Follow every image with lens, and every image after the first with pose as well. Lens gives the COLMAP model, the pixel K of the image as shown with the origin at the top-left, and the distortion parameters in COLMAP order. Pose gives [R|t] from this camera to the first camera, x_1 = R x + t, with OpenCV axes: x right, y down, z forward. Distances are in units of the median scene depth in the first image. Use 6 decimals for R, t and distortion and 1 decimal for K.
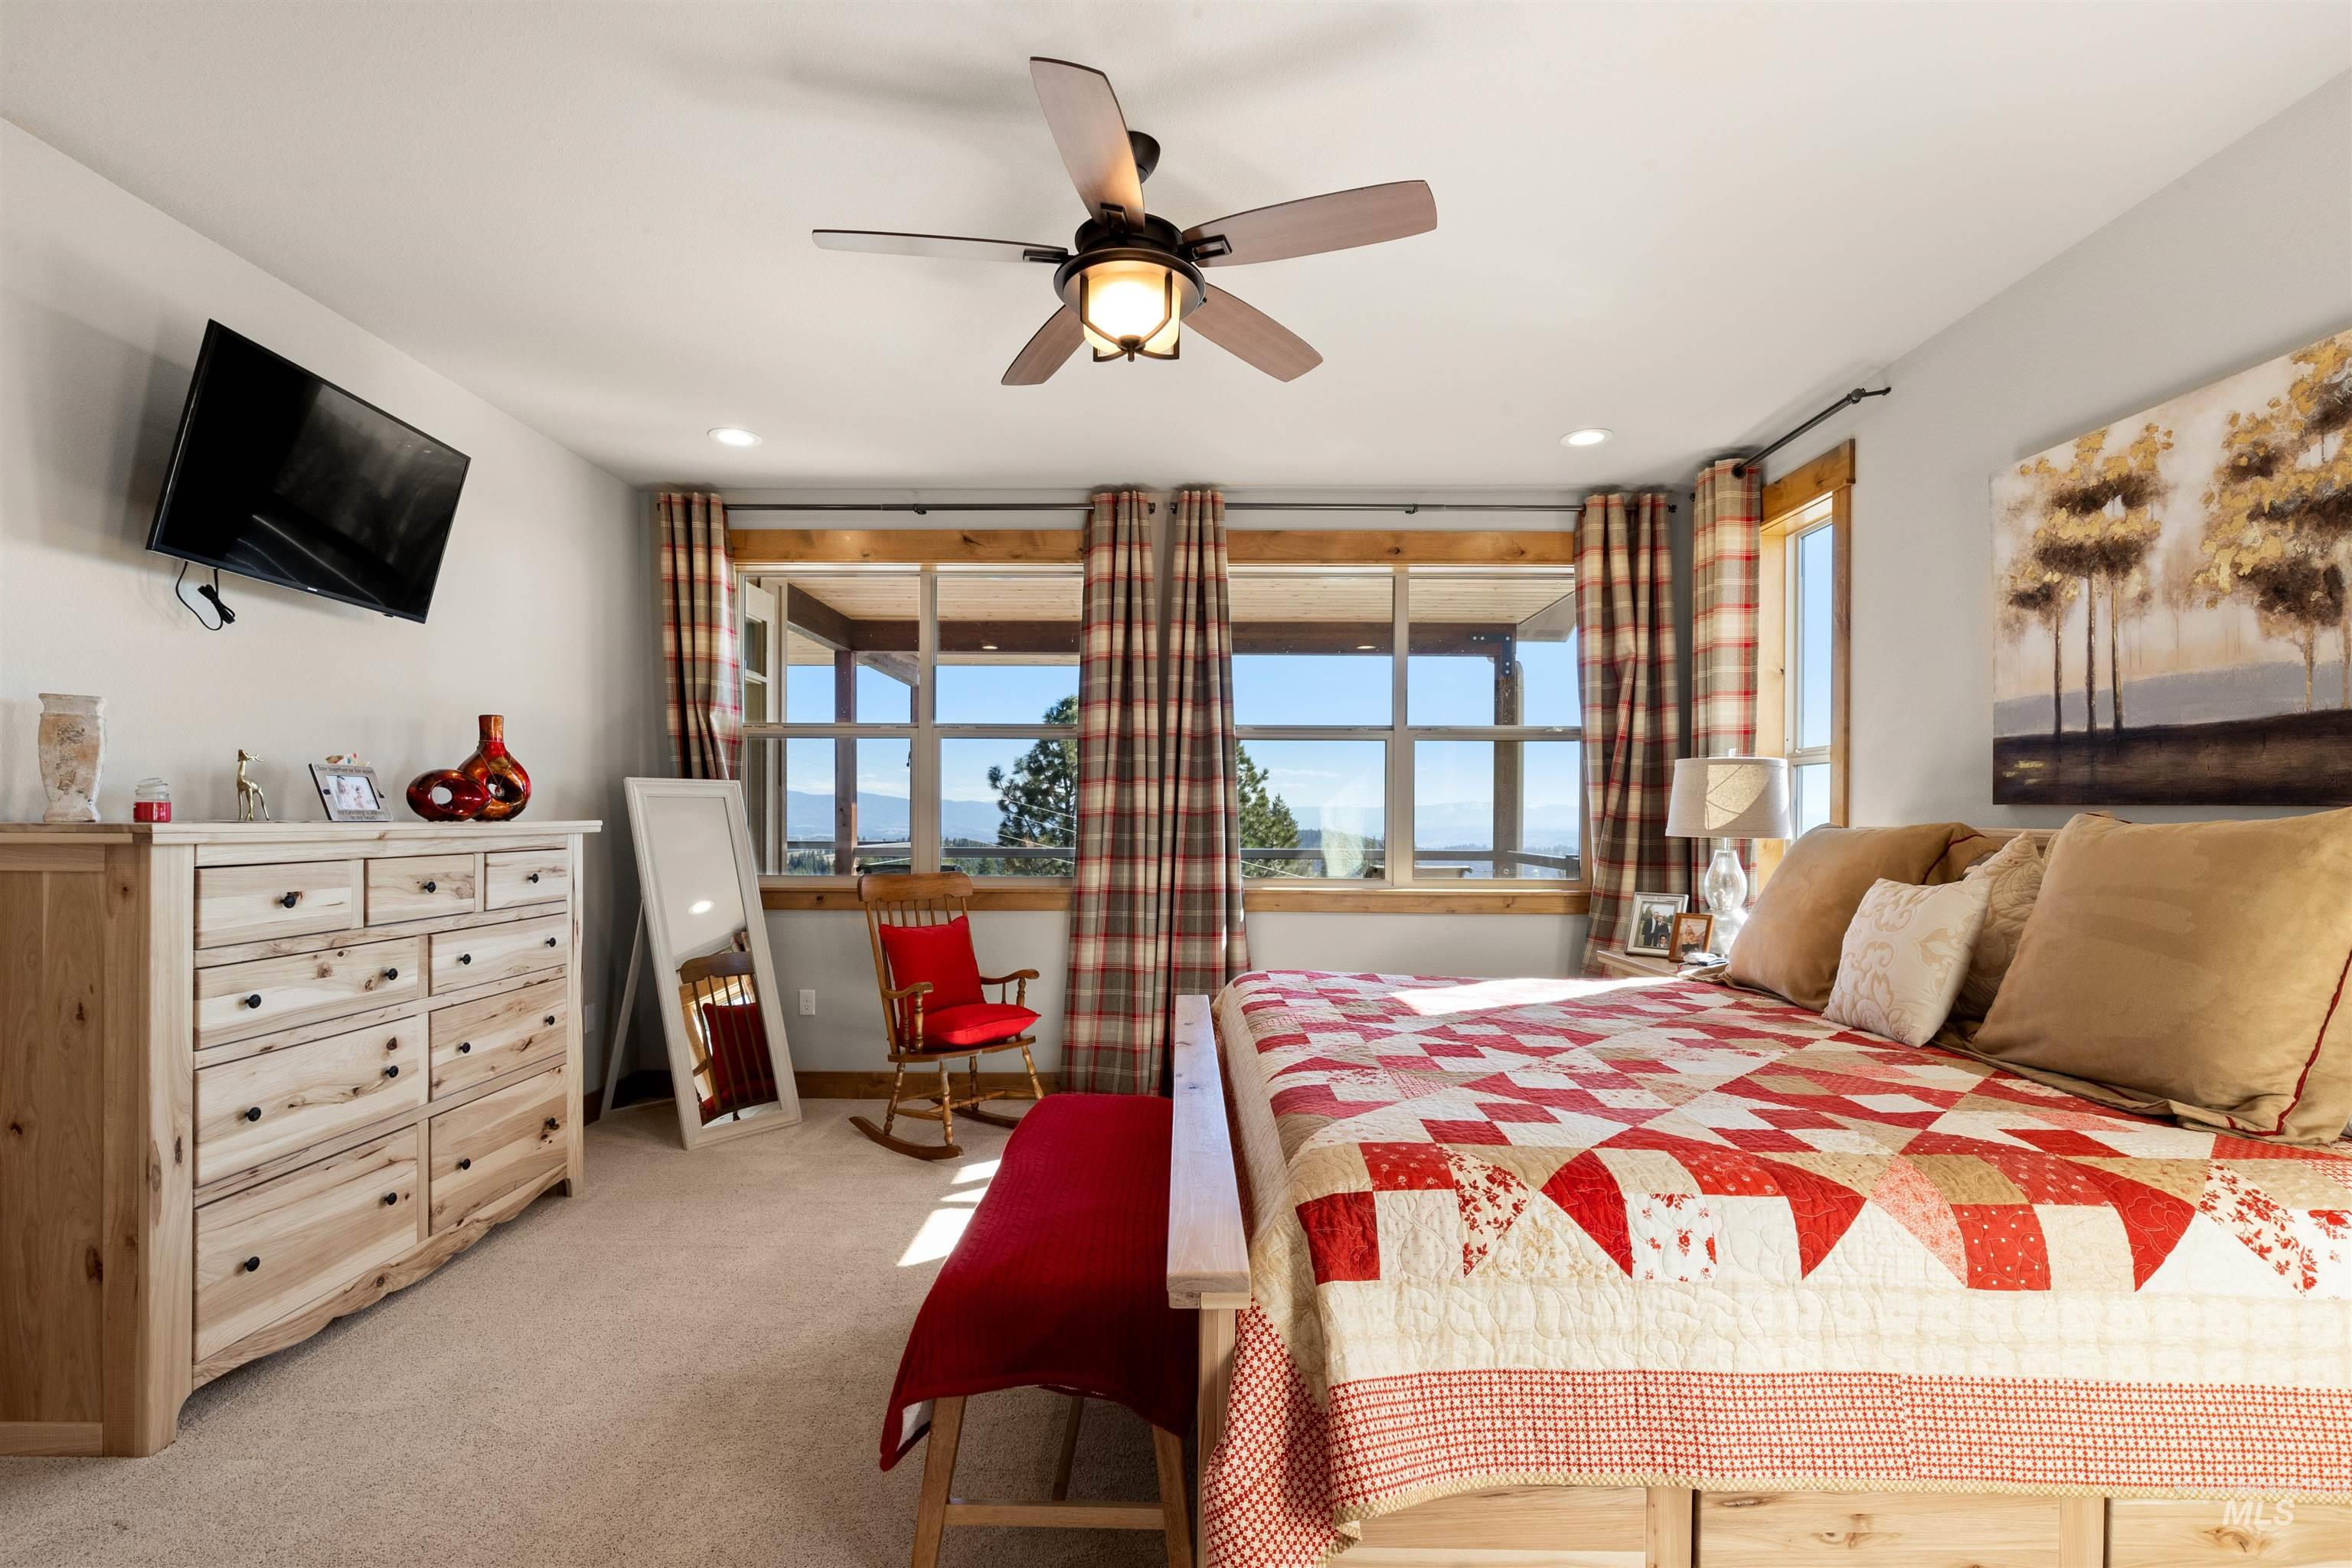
lens RADIAL K [[1079.0, 0, 1175.1], [0, 1079.0, 805.0], [0, 0, 1]] dist [-0.001556, 0.000156]
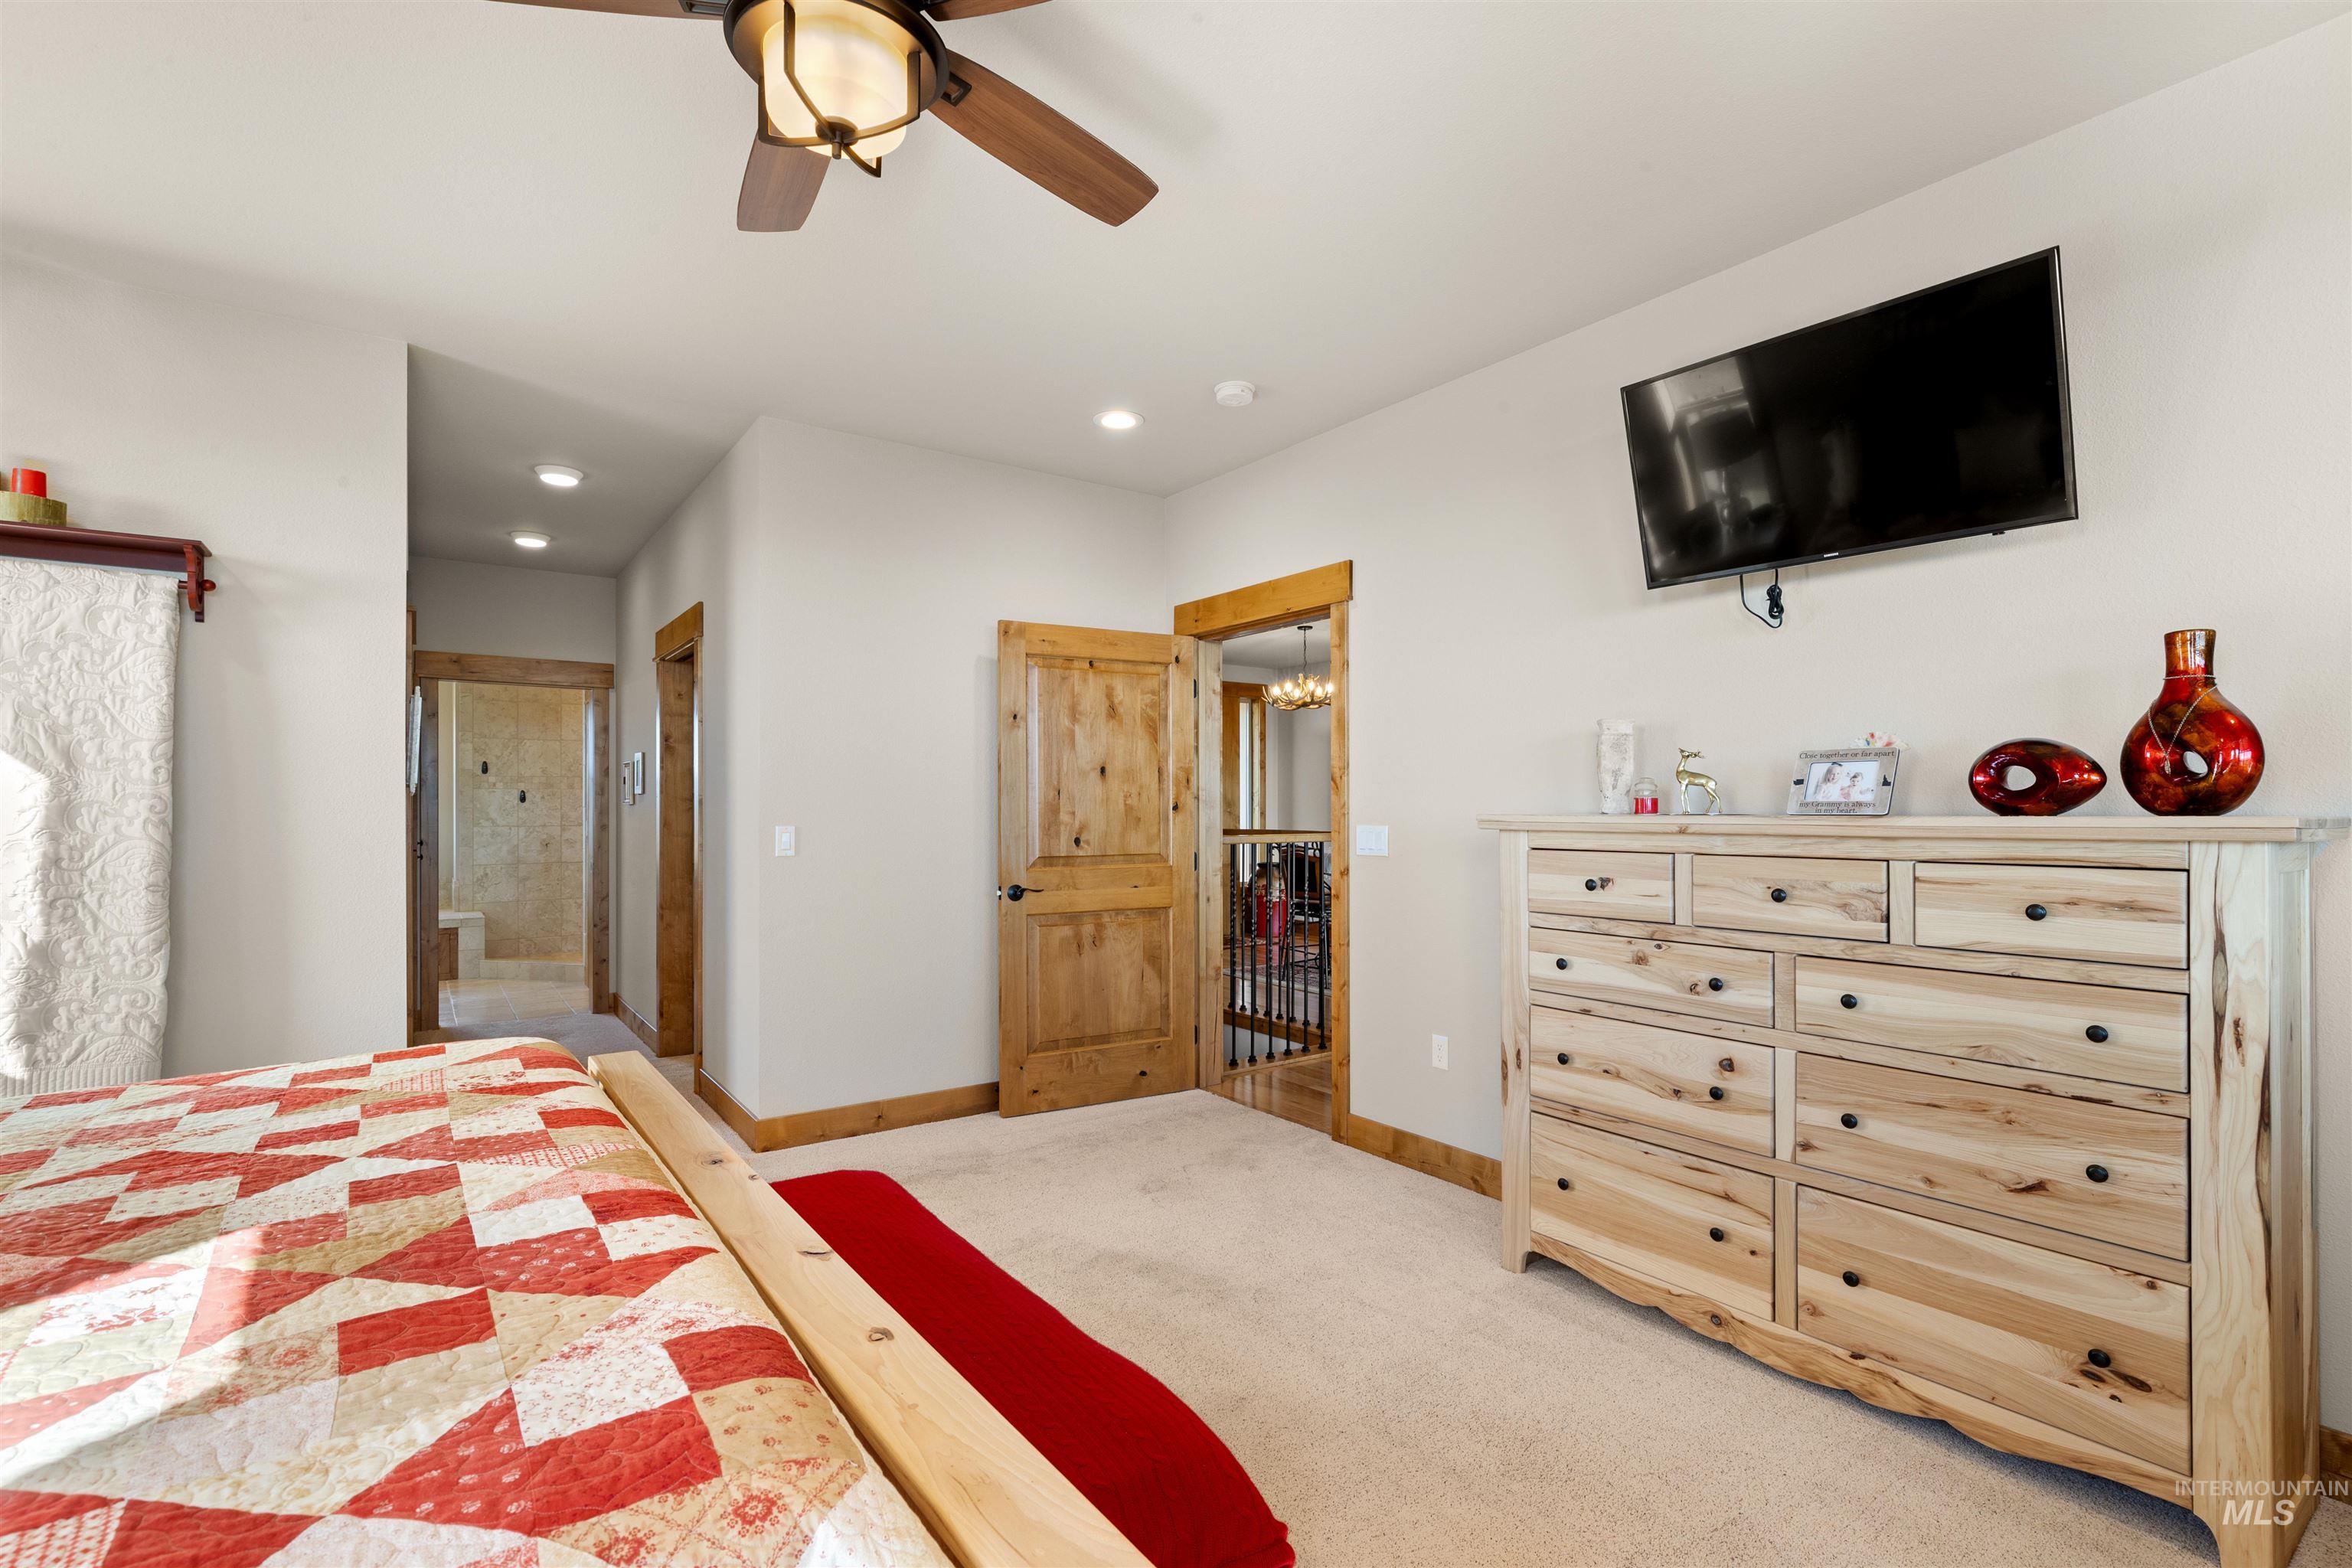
lens RADIAL K [[1079.0, 0, 1175.1], [0, 1079.0, 805.0], [0, 0, 1]] dist [-0.001556, 0.000156]
pose [[-0.798712, -0.002280, -0.601709, 0.171723], [0.005541, 0.999923, -0.011144, 0.014610], [0.601688, -0.012235, -0.798637, 1.421589]]
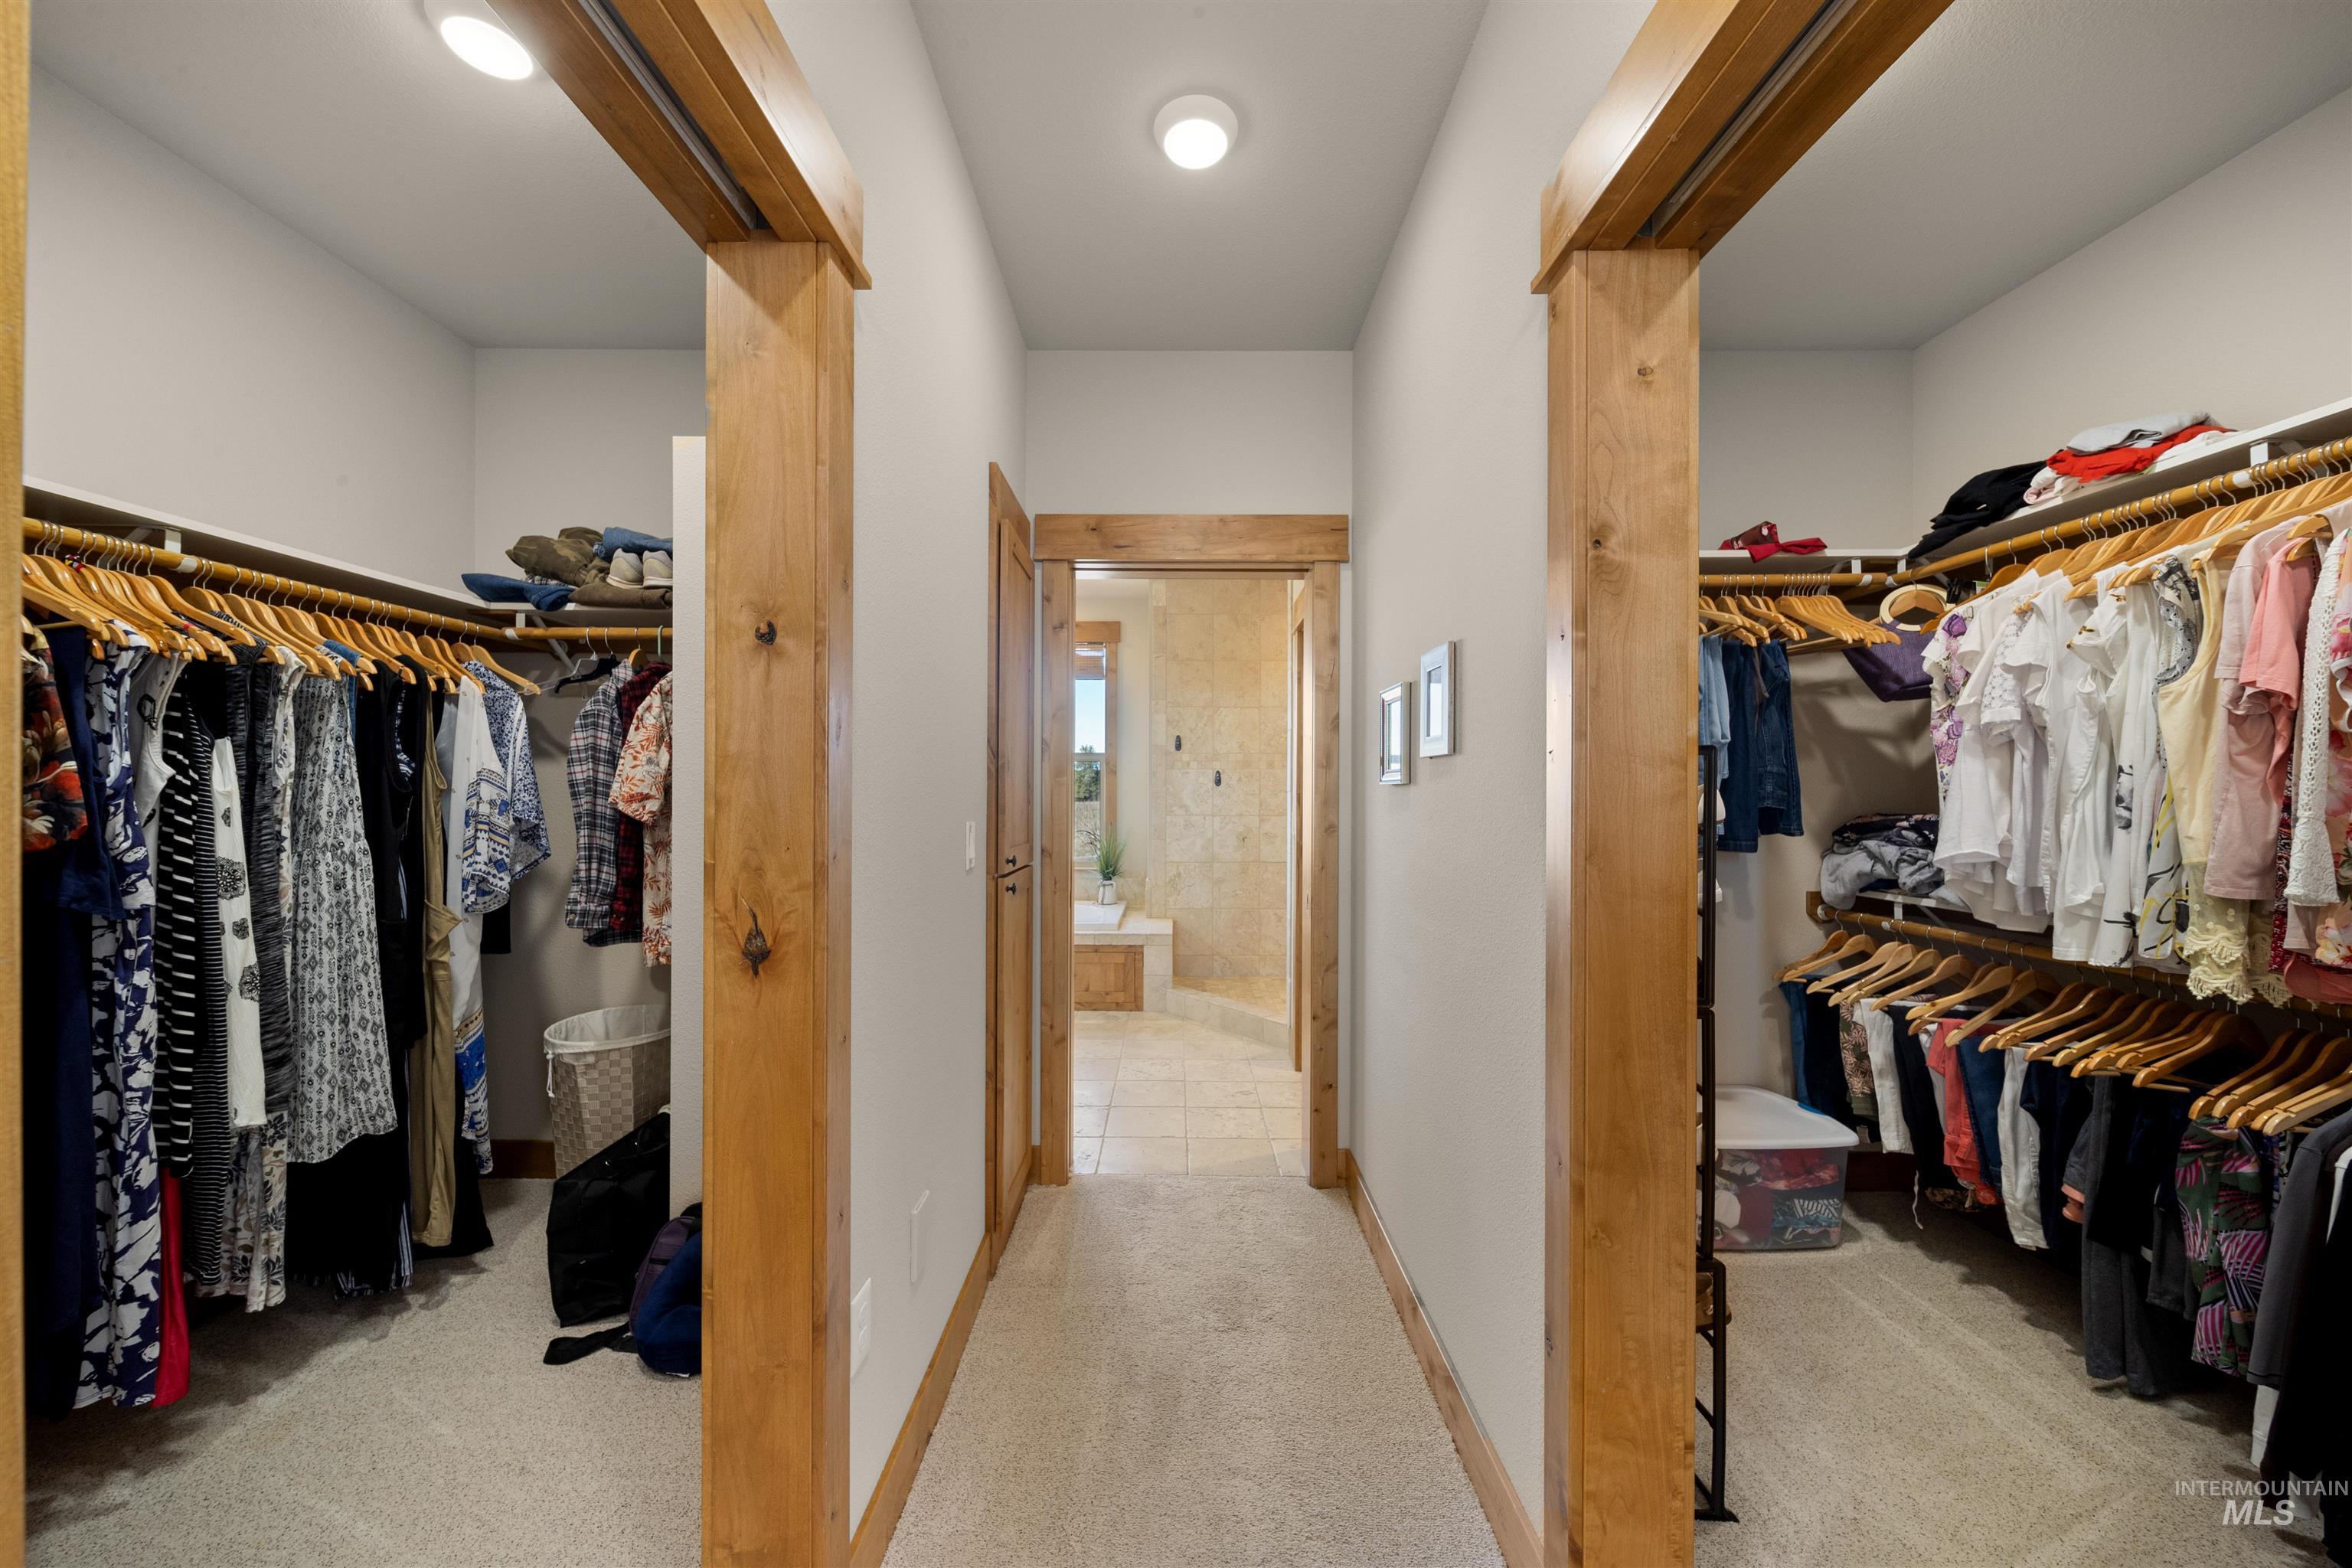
lens RADIAL K [[1079.0, 0, 1175.1], [0, 1079.0, 805.0], [0, 0, 1]] dist [-0.001556, 0.000156]
pose [[-0.998784, -0.004368, -0.049102, 0.116831], [-0.004398, 0.999990, 0.000506, 0.011232], [0.049100, 0.000721, -0.998794, 1.000602]]
